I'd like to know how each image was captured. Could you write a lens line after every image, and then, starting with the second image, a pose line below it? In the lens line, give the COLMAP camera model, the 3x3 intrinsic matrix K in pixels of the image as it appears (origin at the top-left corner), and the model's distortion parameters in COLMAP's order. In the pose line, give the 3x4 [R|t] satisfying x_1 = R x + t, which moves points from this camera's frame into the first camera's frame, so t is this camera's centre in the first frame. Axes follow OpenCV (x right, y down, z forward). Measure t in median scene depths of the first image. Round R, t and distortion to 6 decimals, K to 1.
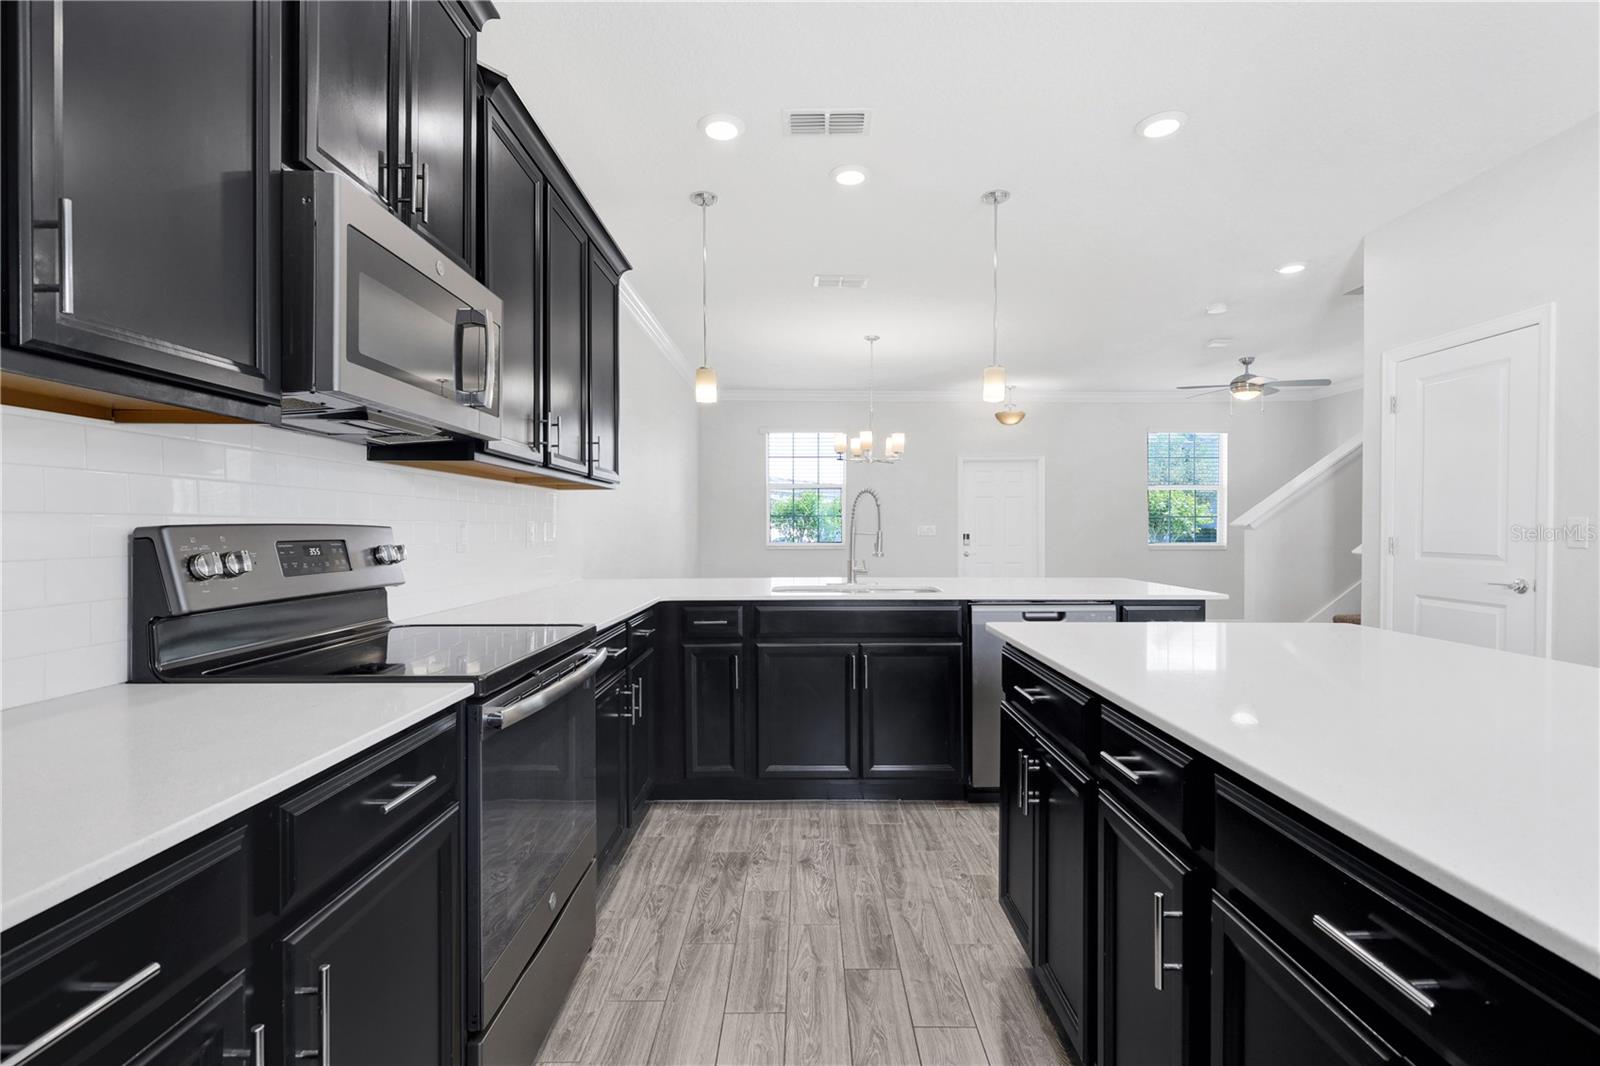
lens RADIAL K [[761.6, 0, 803.5], [0, 761.6, 545.0], [0, 0, 1]] dist [-0.001989, -0.000027]
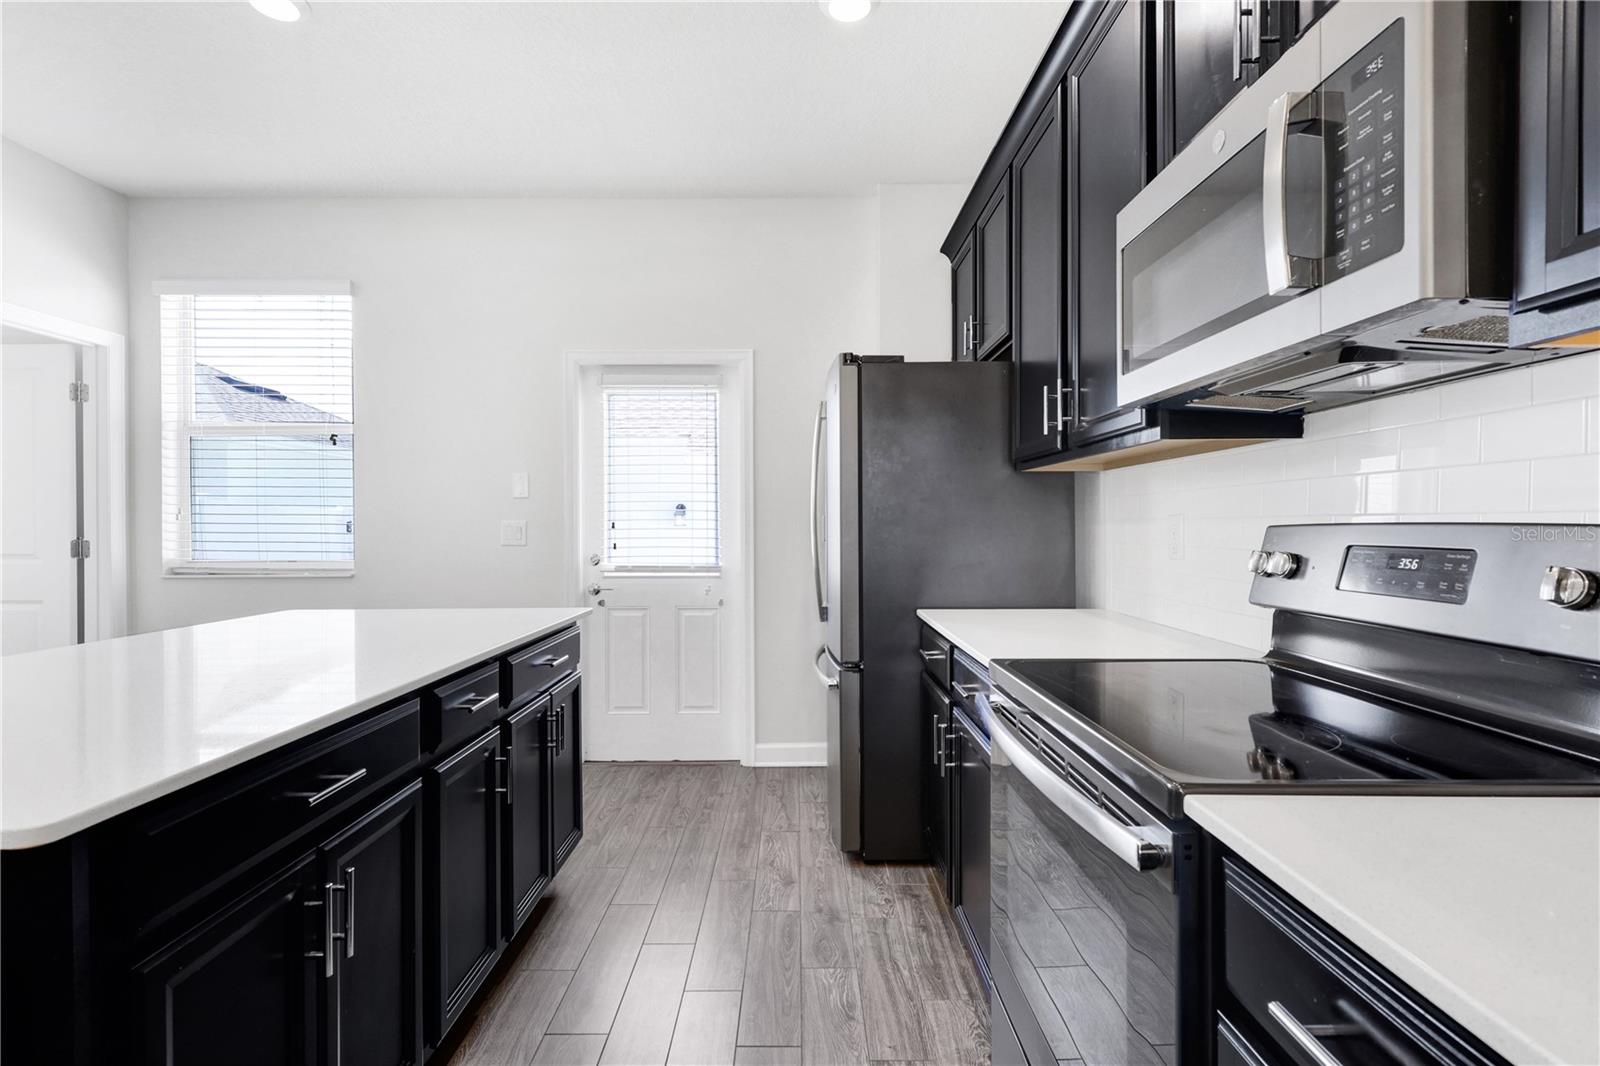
lens RADIAL K [[761.6, 0, 799.9], [0, 761.6, 521.0], [0, 0, 1]] dist [-0.001989, -0.000027]
pose [[-1.000000, -0.000343, 0.000562, -0.047958], [-0.000334, 0.999894, 0.014525, -0.018309], [-0.000567, 0.014525, -0.999894, 0.798322]]
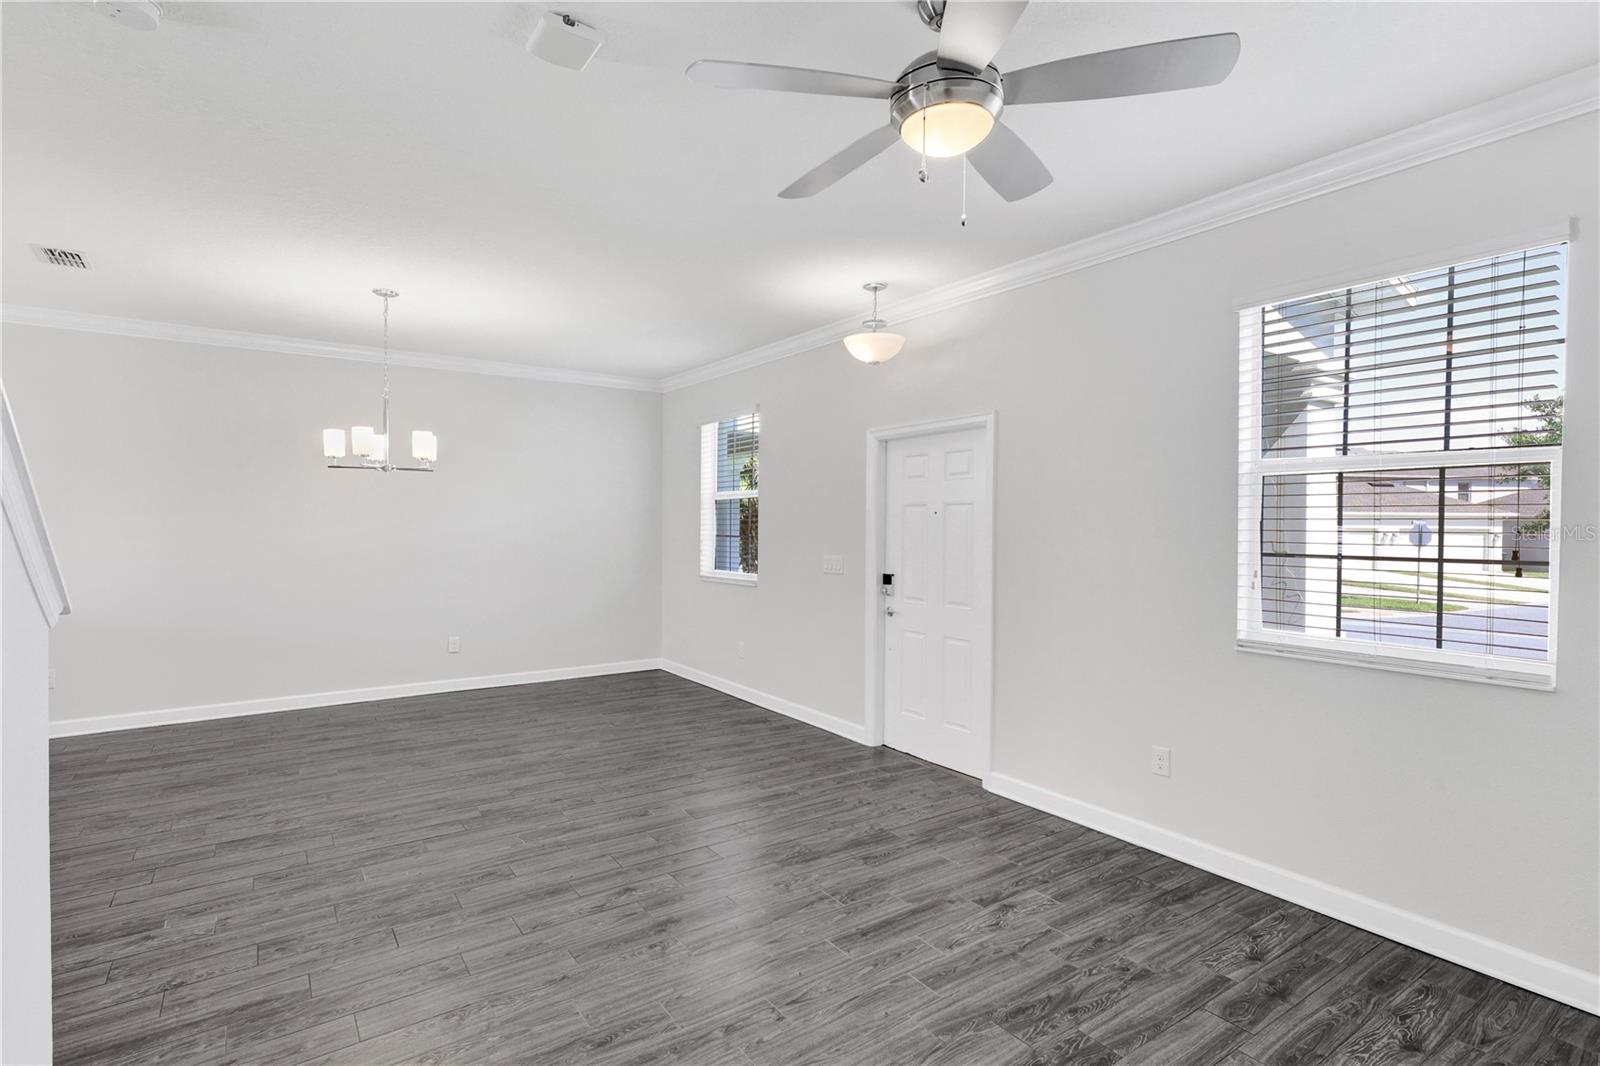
lens RADIAL K [[761.6, 0, 788.6], [0, 761.6, 549.1], [0, 0, 1]] dist [-0.001989, -0.000027]
pose [[0.572373, 0.025900, -0.819585, 1.544584], [-0.020169, 0.999643, 0.017505, -0.099781], [0.819746, 0.006510, 0.572691, 1.603710]]
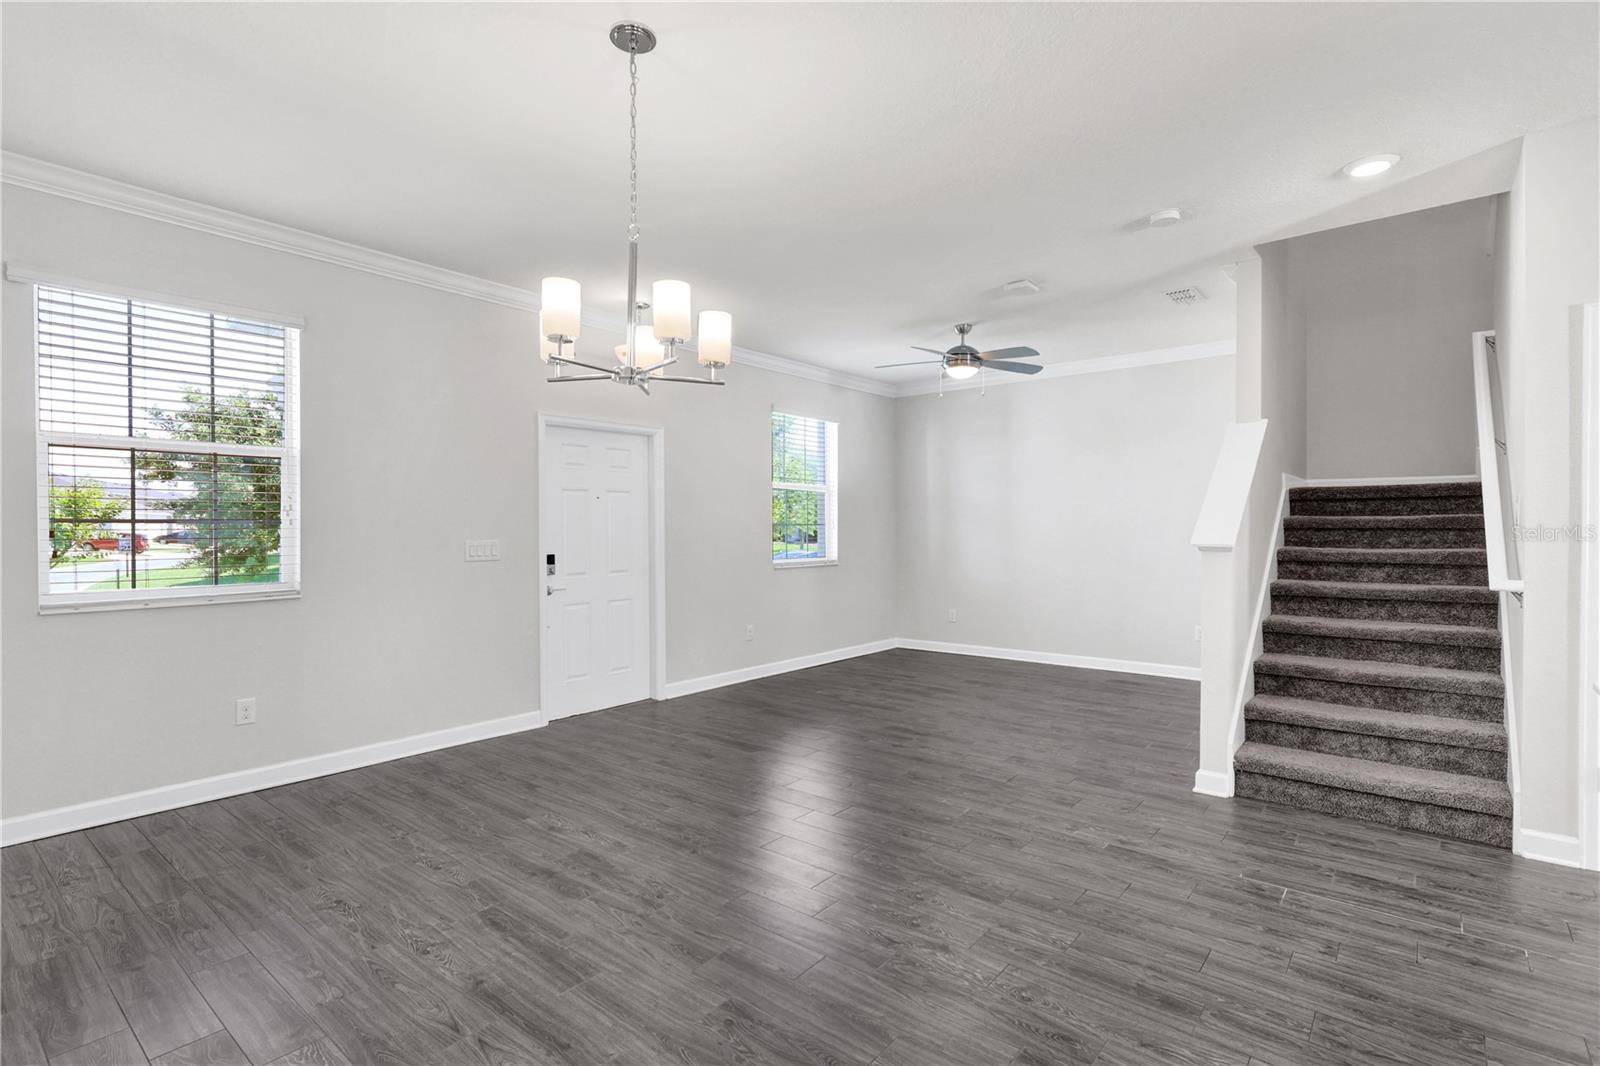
lens RADIAL K [[761.6, 0, 824.0], [0, 761.6, 528.2], [0, 0, 1]] dist [-0.001989, -0.000027]
pose [[0.624791, -0.004058, 0.780781, -0.244926], [0.020292, 0.999733, -0.011042, -0.058900], [-0.780528, 0.022742, 0.624707, 1.242625]]
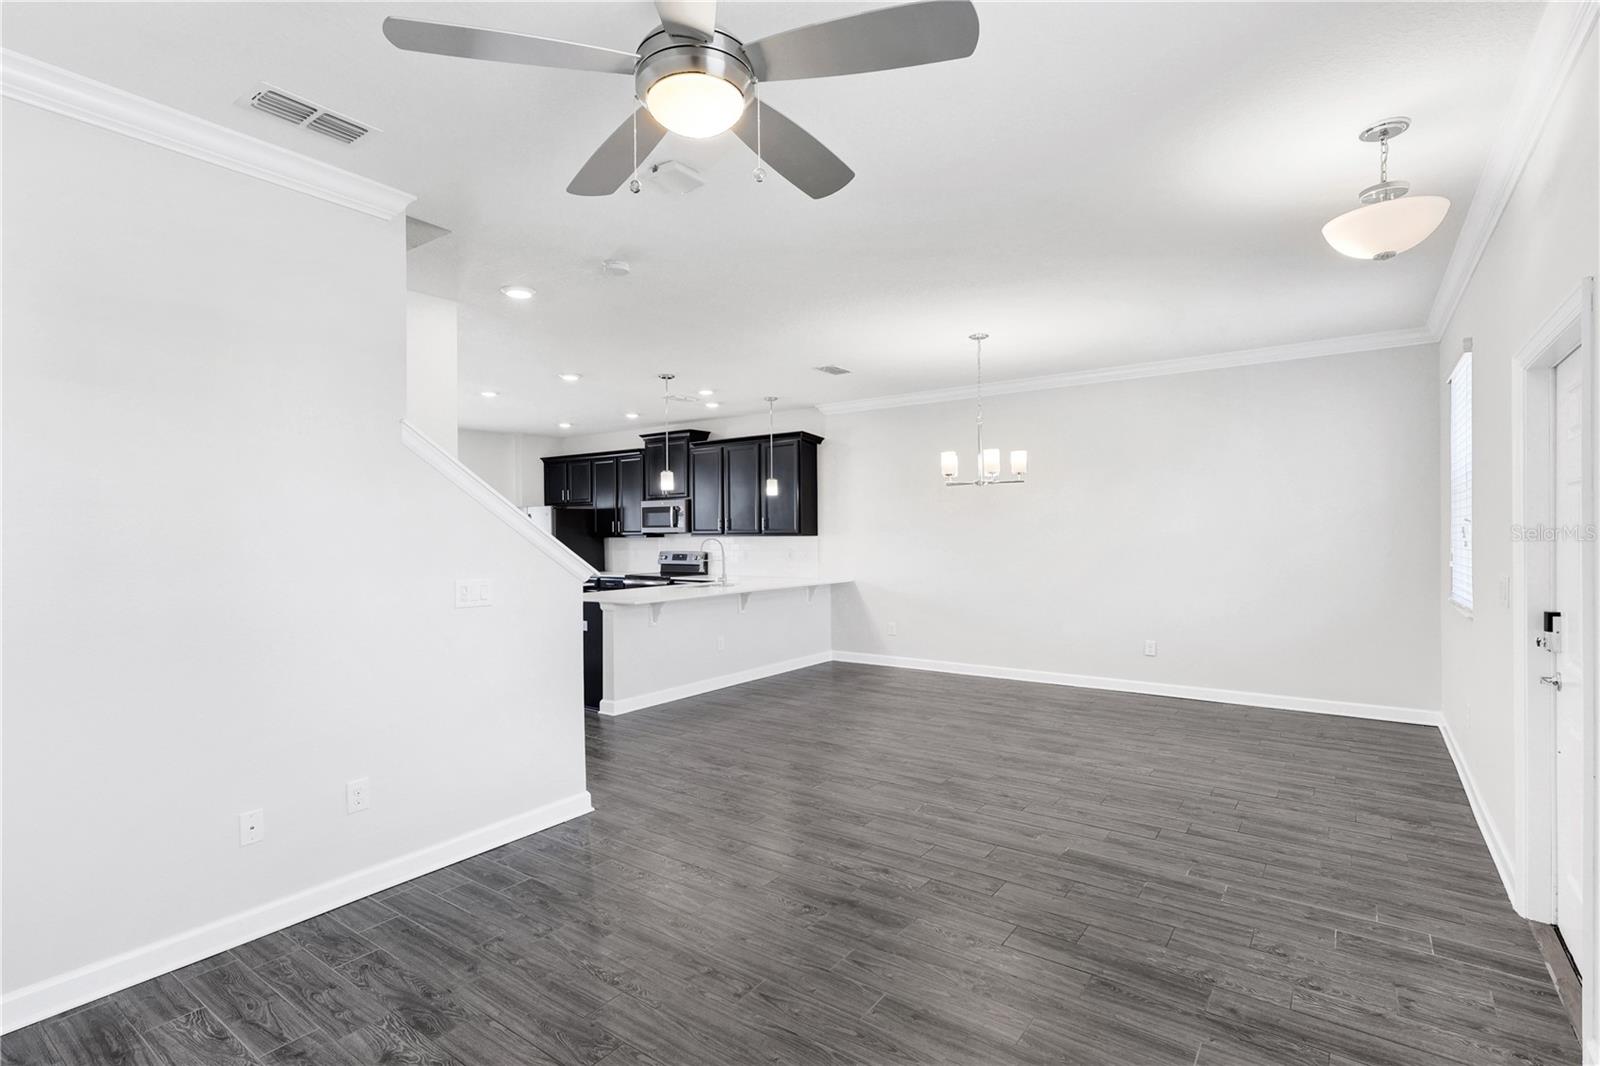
lens RADIAL K [[761.6, 0, 834.6], [0, 761.6, 528.3], [0, 0, 1]] dist [-0.001989, -0.000027]
pose [[-0.562310, -0.002176, -0.826924, 1.536704], [-0.011325, 0.999923, 0.005070, -0.110168], [0.826849, 0.012216, -0.562291, 2.364433]]
